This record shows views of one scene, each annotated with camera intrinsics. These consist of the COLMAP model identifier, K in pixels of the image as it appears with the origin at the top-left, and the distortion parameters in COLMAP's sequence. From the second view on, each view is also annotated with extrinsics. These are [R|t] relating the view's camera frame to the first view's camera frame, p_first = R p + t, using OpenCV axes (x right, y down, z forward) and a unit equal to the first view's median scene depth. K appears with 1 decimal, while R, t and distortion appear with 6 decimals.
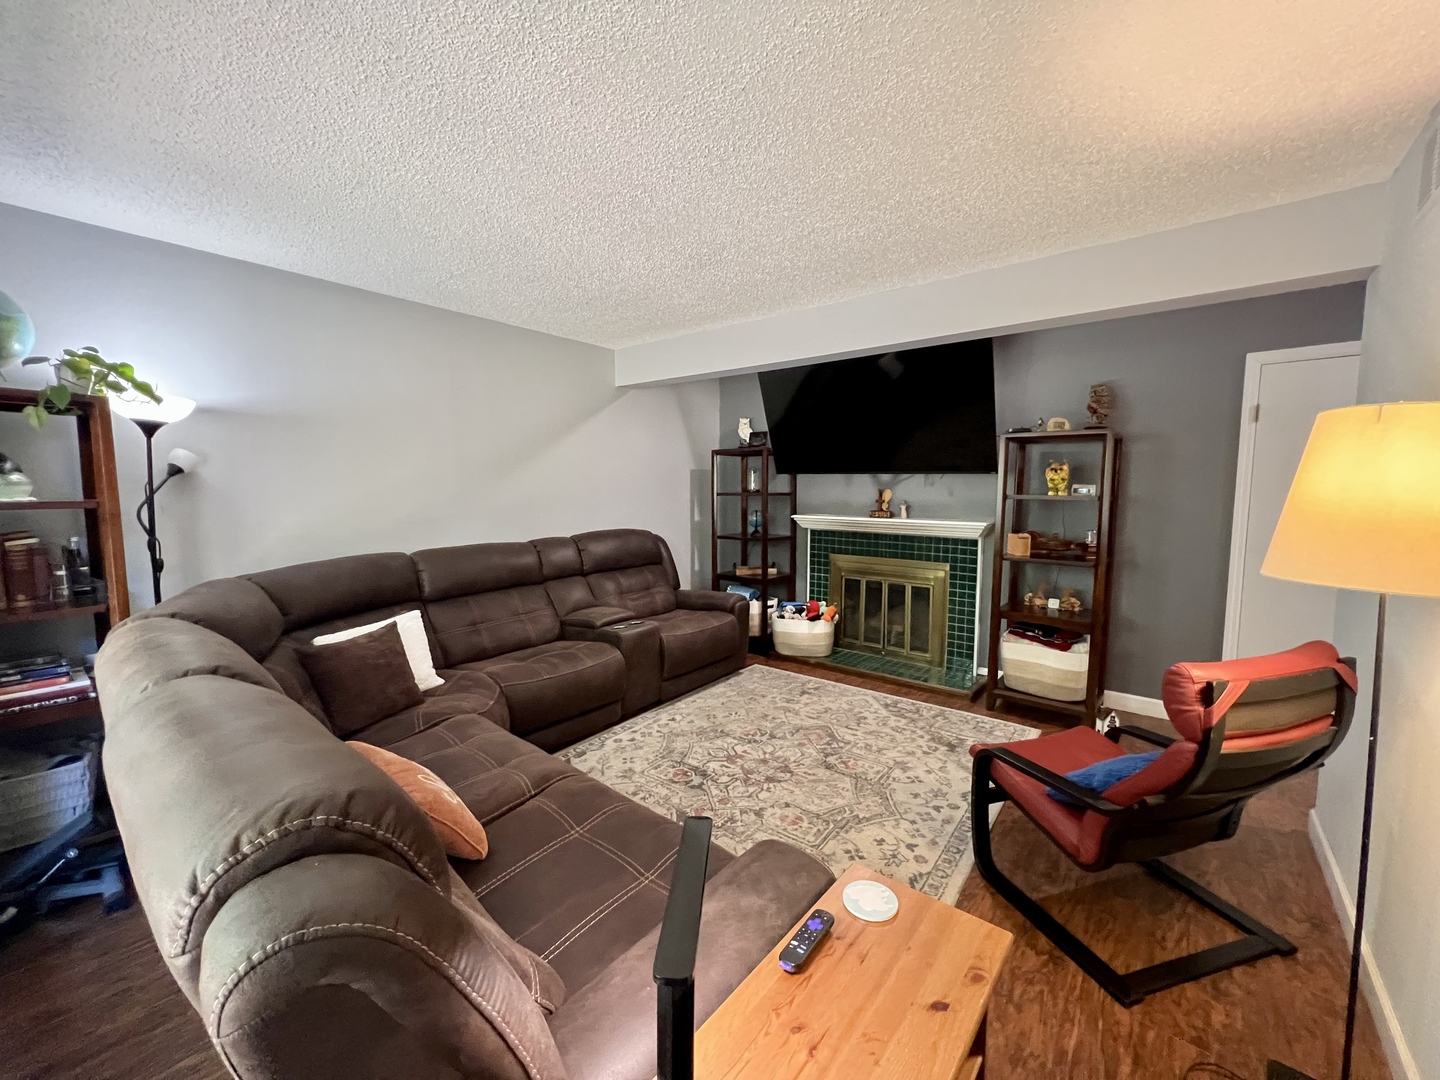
lens RADIAL K [[577.2, 0, 720.4], [0, 577.2, 539.1], [0, 0, 1]] dist [-0.003287, 0.000526]
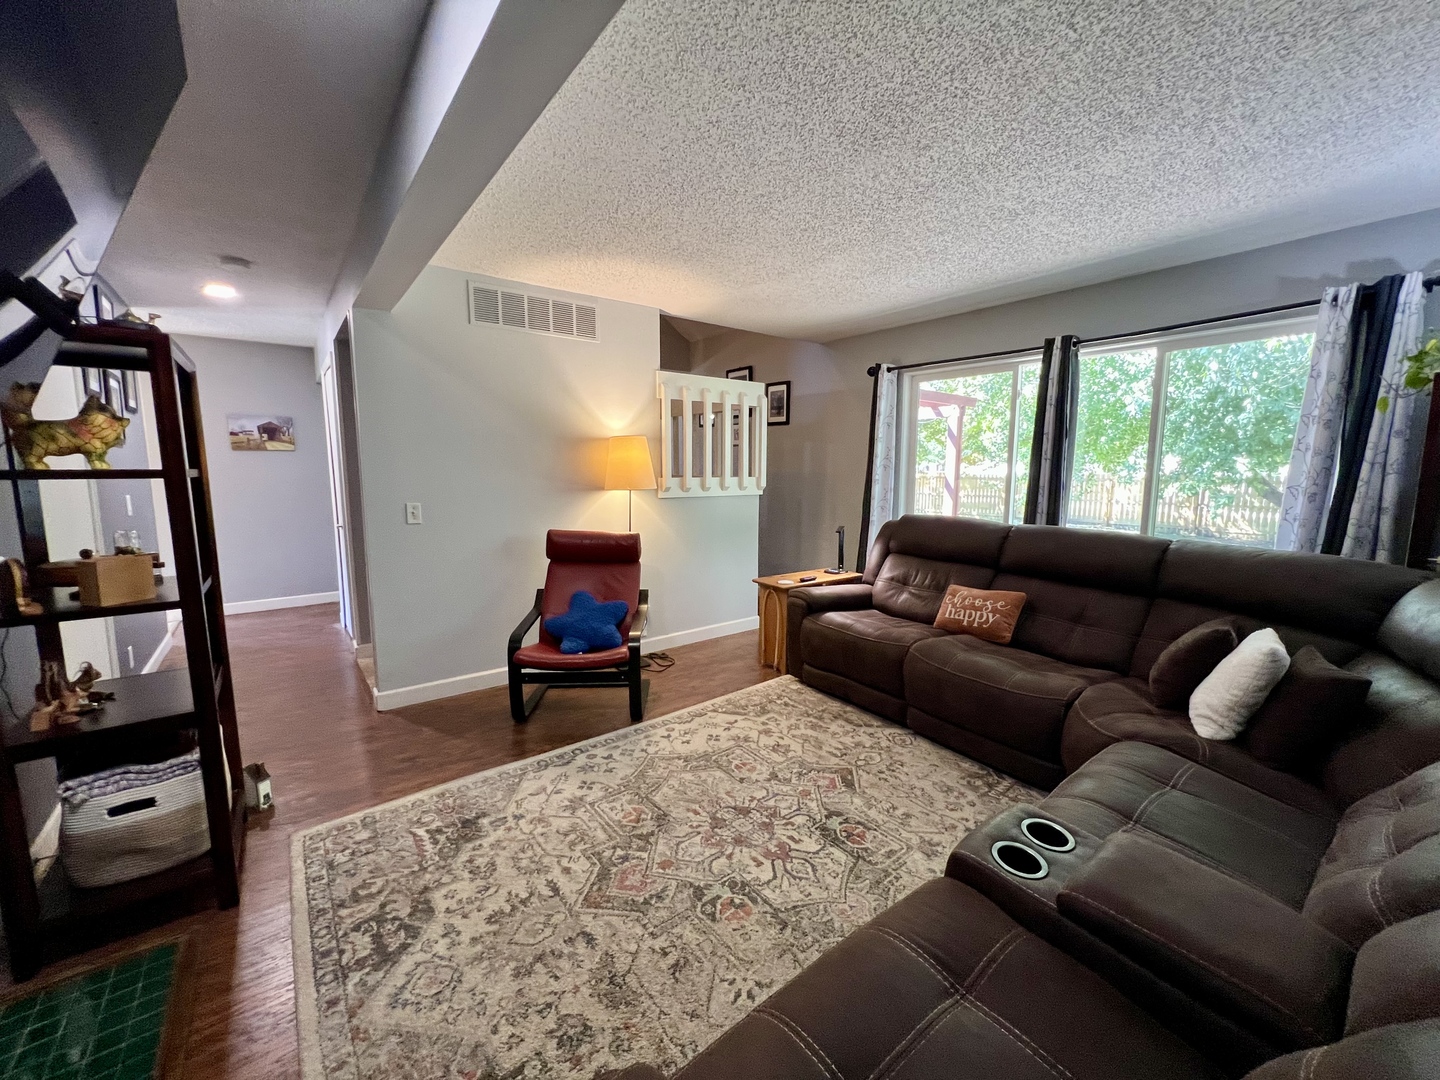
lens RADIAL K [[577.2, 0, 725.2], [0, 577.2, 537.9], [0, 0, 1]] dist [-0.003287, 0.000526]
pose [[-0.973390, -0.032778, 0.226797, -0.057739], [0.016946, 0.976710, 0.213892, -0.134519], [-0.228526, 0.212043, -0.950165, 1.583421]]
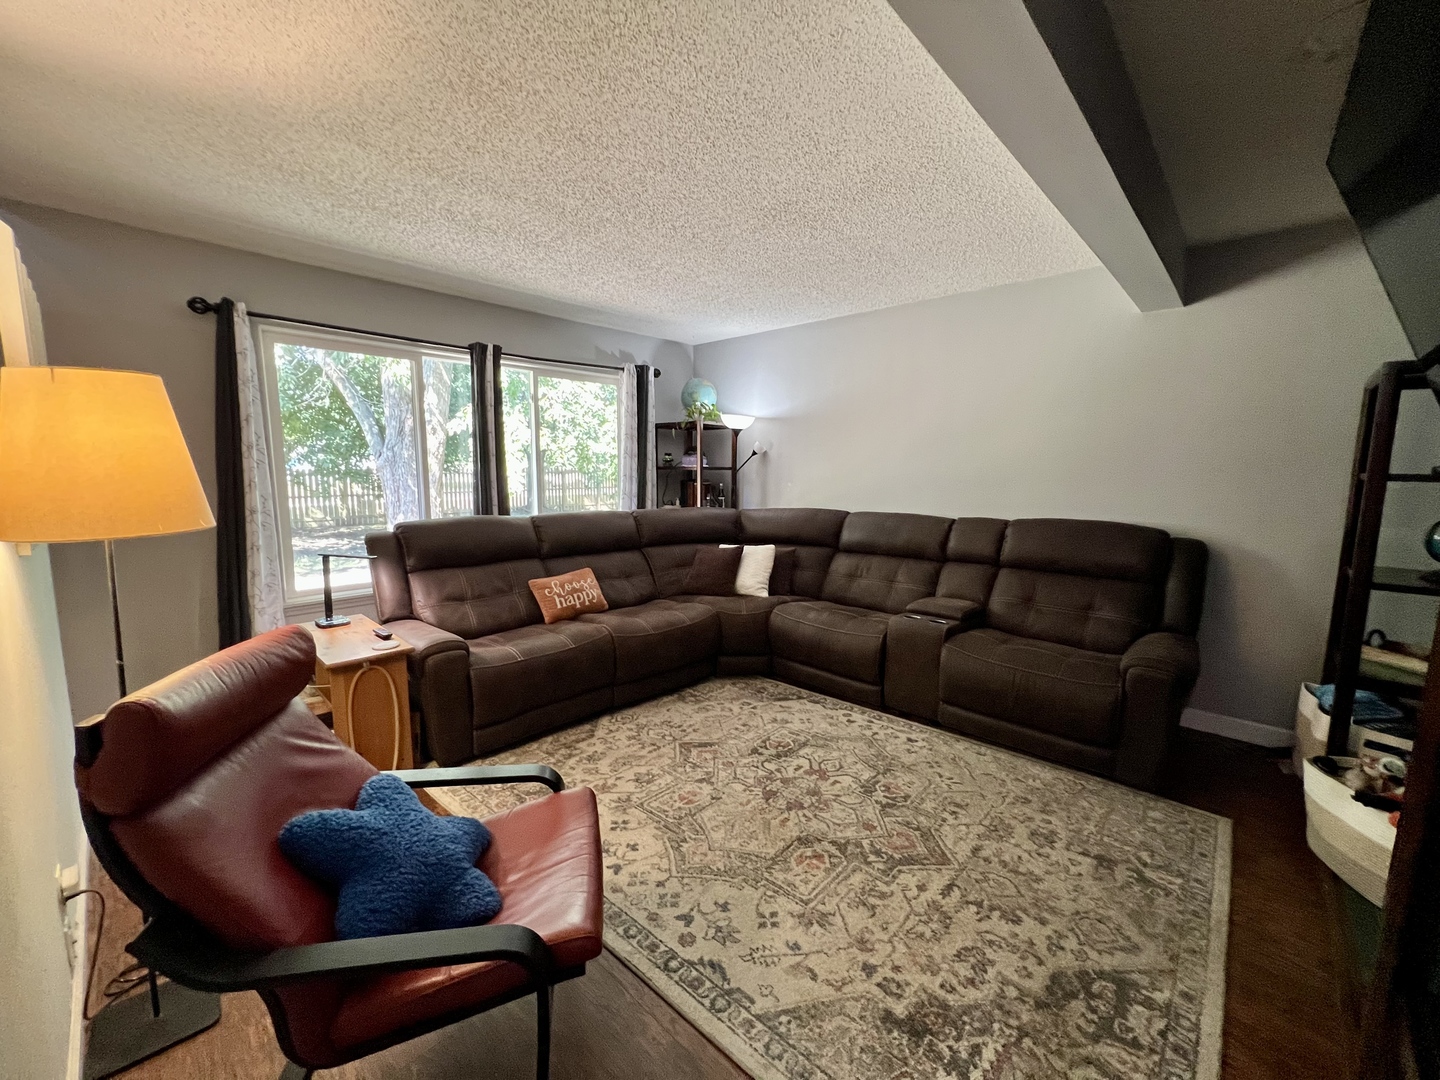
lens RADIAL K [[577.2, 0, 719.3], [0, 577.2, 537.7], [0, 0, 1]] dist [-0.003287, 0.000526]
pose [[-0.076173, 0.123555, -0.989410, 0.837836], [-0.097498, 0.986615, 0.130712, -0.064616], [0.992316, 0.106423, -0.063107, 0.867611]]
